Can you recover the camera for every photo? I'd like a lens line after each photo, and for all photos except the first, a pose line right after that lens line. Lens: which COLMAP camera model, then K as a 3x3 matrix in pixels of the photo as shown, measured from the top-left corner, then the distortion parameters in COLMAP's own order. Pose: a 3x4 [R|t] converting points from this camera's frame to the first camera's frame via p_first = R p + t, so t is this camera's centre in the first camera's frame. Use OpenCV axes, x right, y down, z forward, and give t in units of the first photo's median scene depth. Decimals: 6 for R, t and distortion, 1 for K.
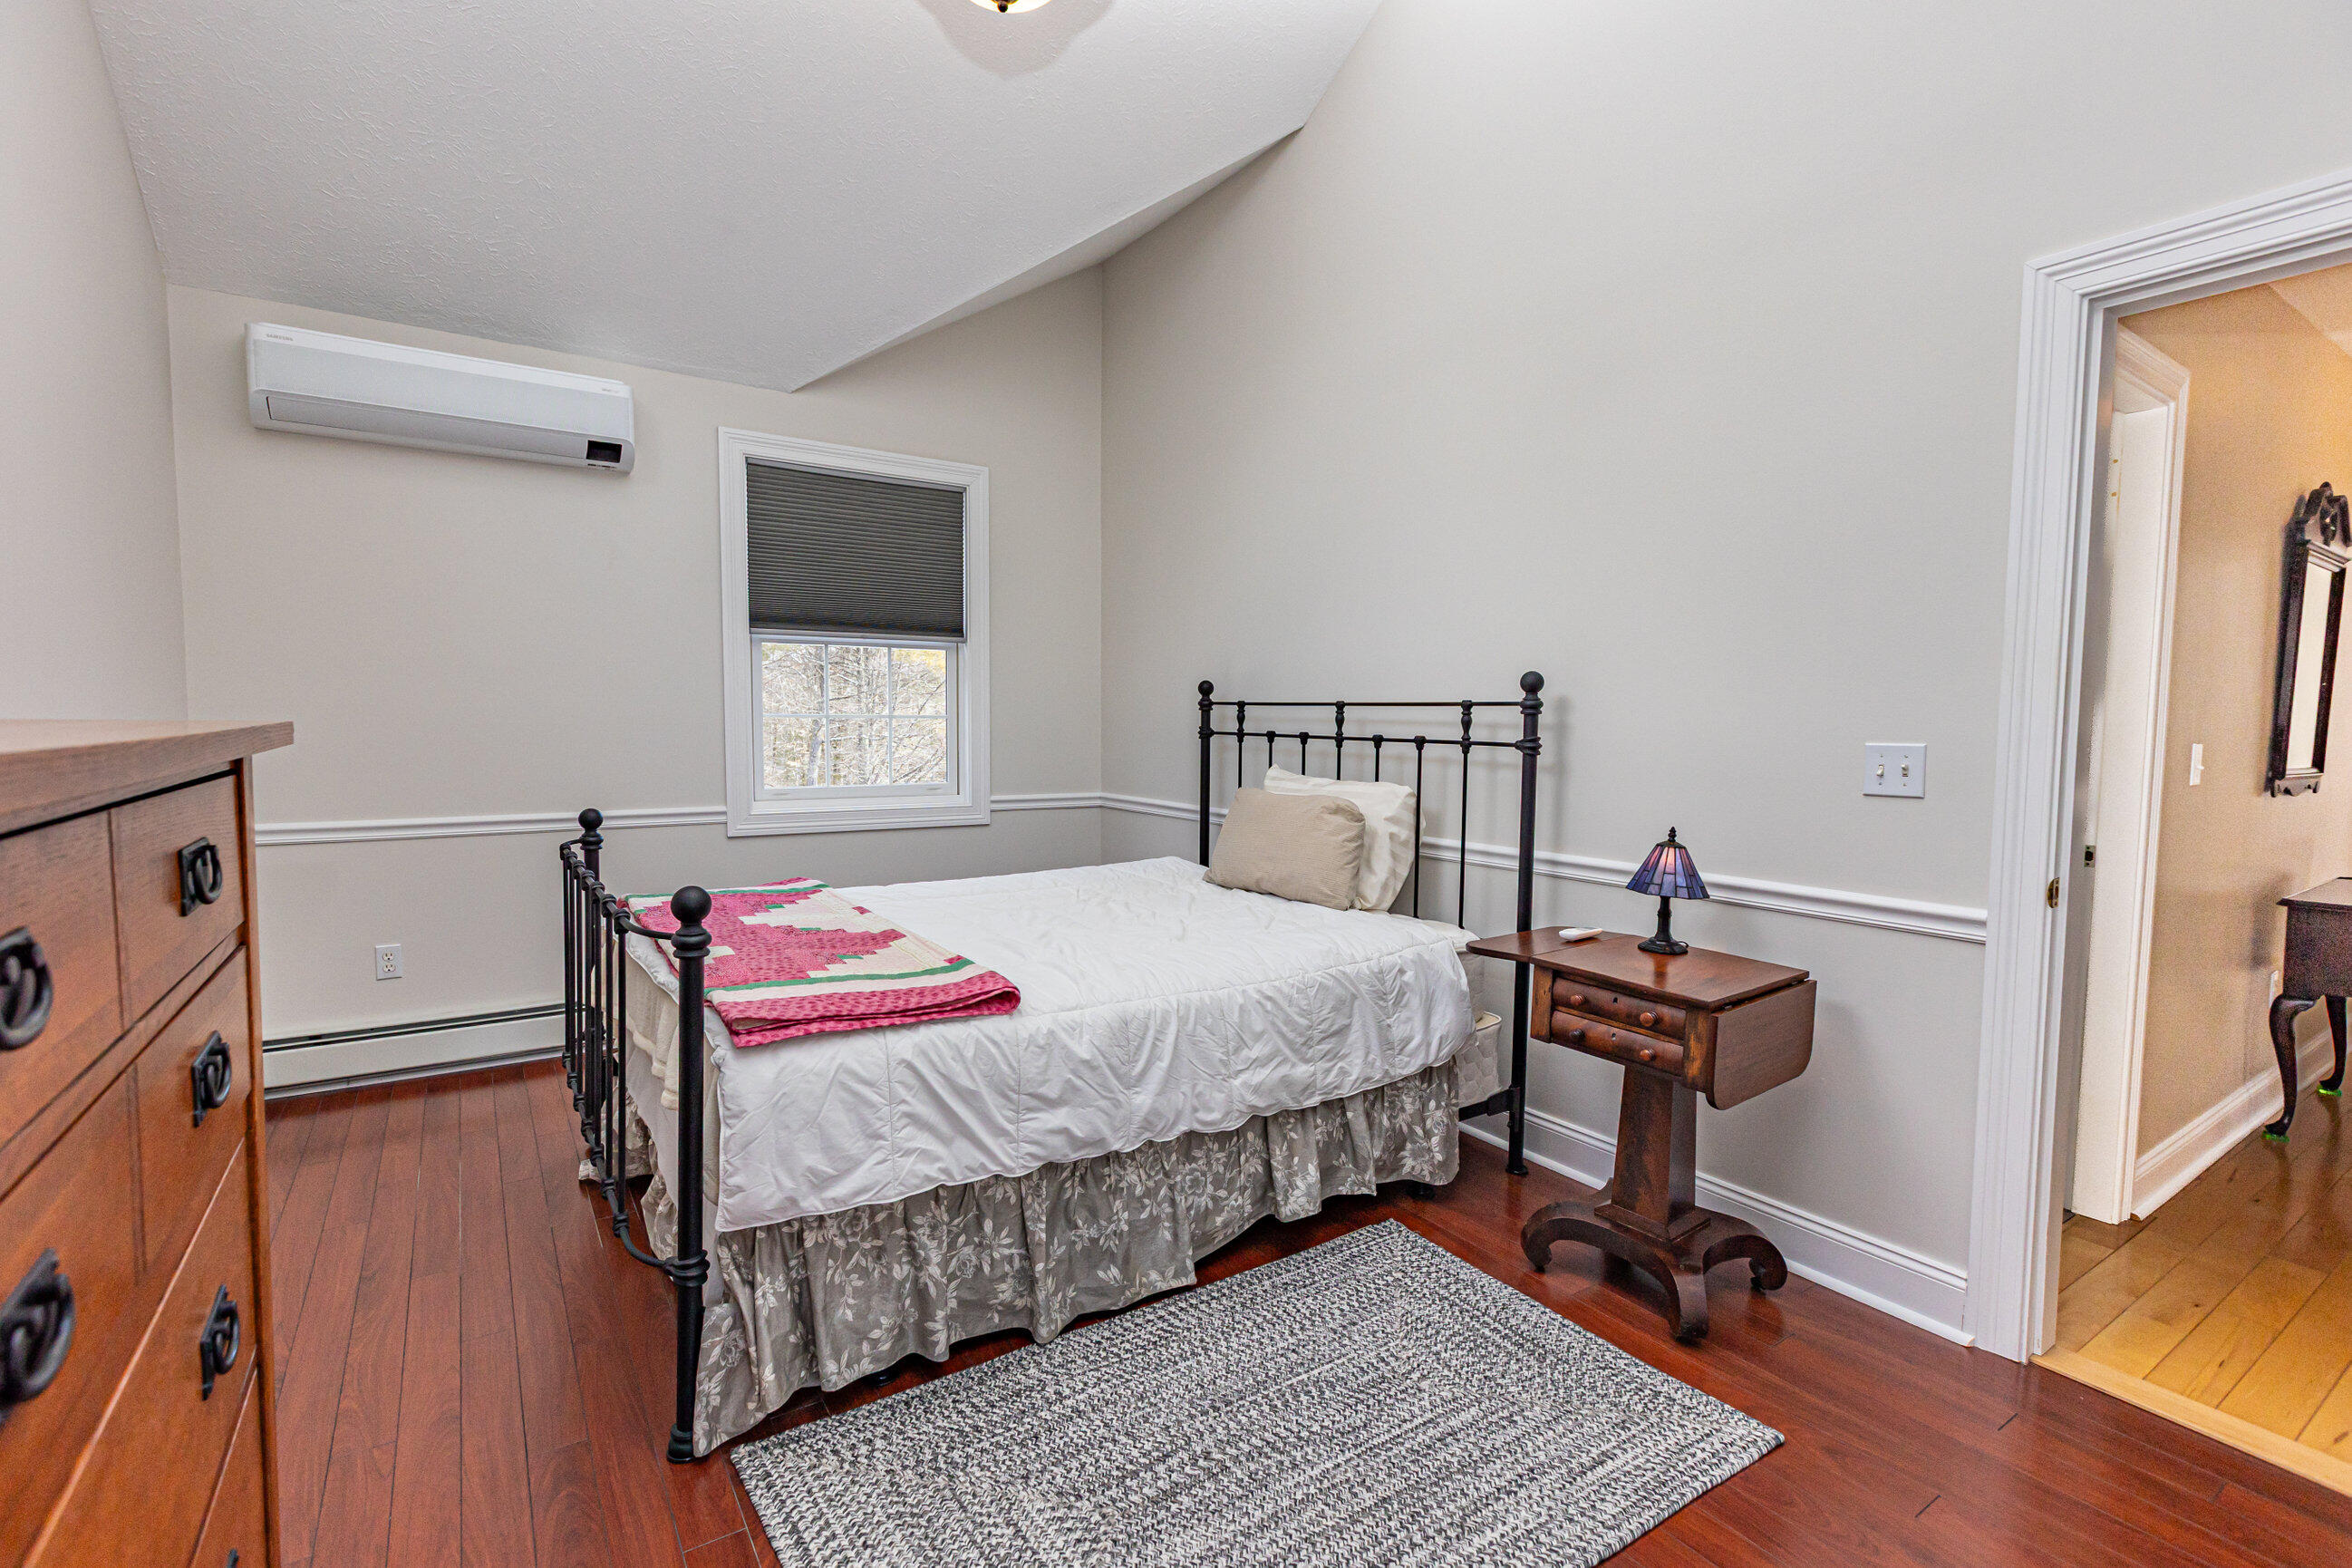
lens RADIAL K [[1055.1, 0, 1163.9], [0, 1055.1, 779.5], [0, 0, 1]] dist [-0.002224, -0.000115]
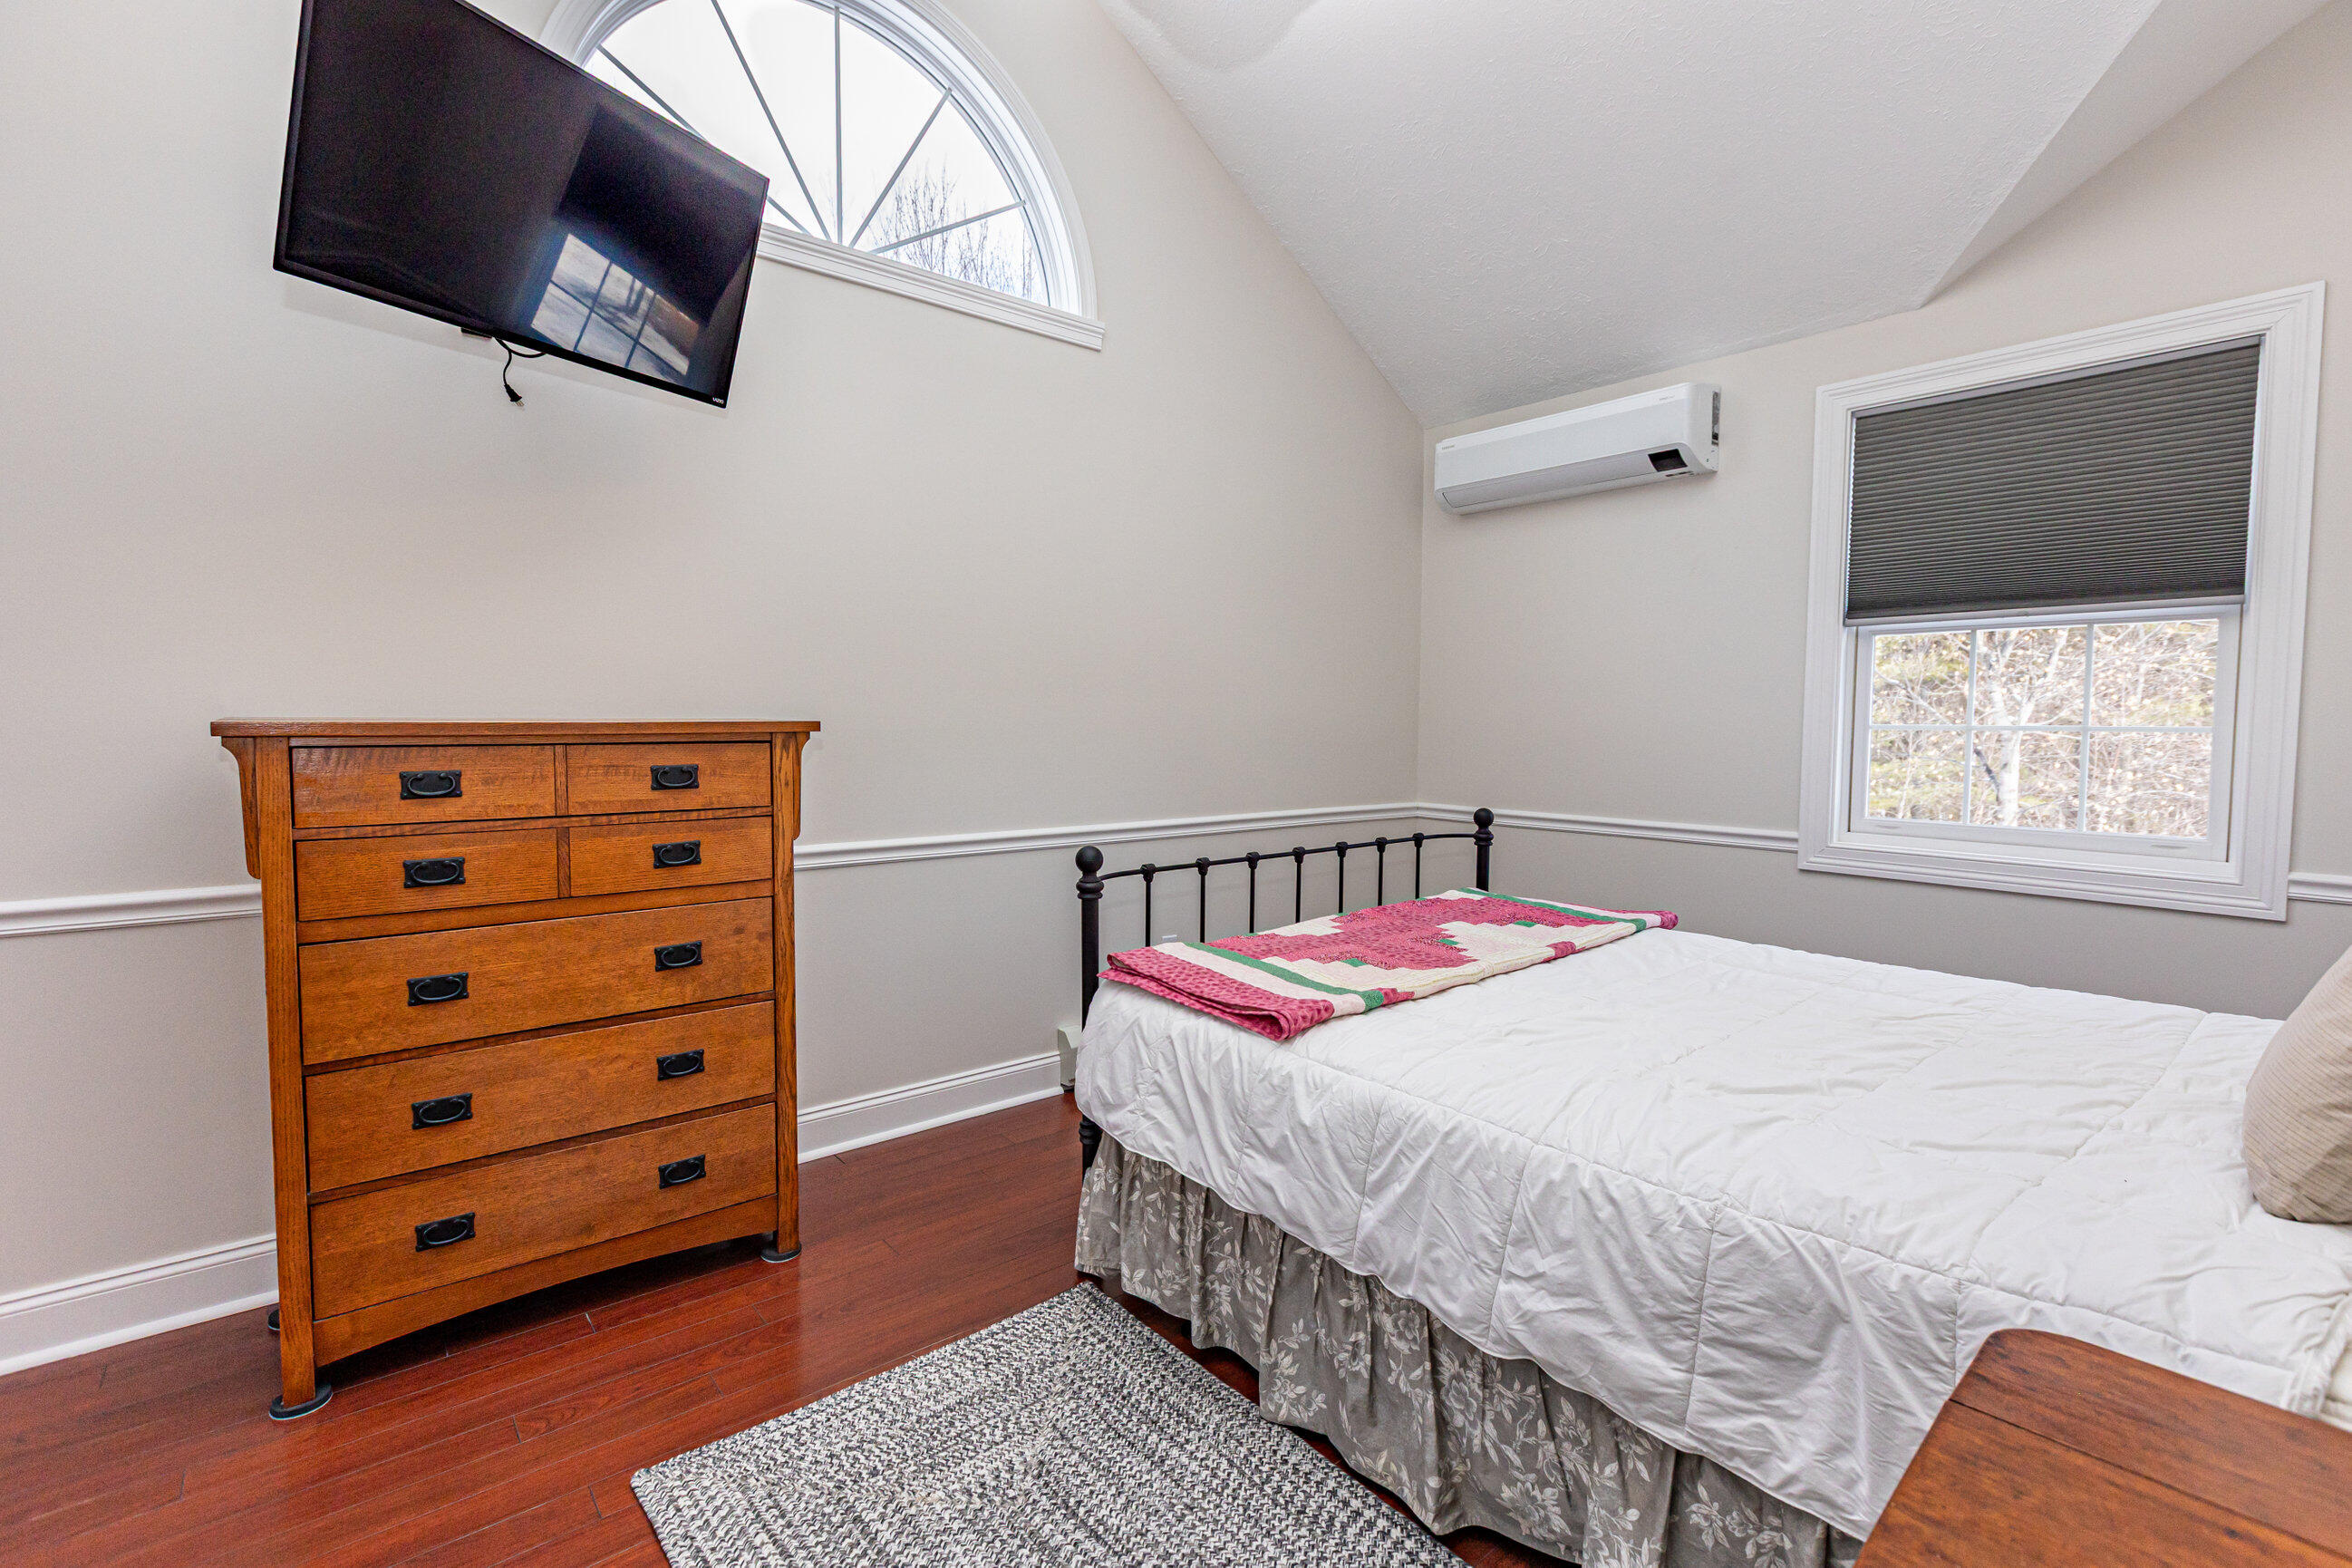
lens RADIAL K [[1055.1, 0, 1166.5], [0, 1055.1, 780.0], [0, 0, 1]] dist [-0.002224, -0.000115]
pose [[0.096818, 0.045464, -0.994263, 0.662435], [-0.064813, 0.997124, 0.039284, -0.030939], [0.993190, 0.060638, 0.099486, 0.707541]]
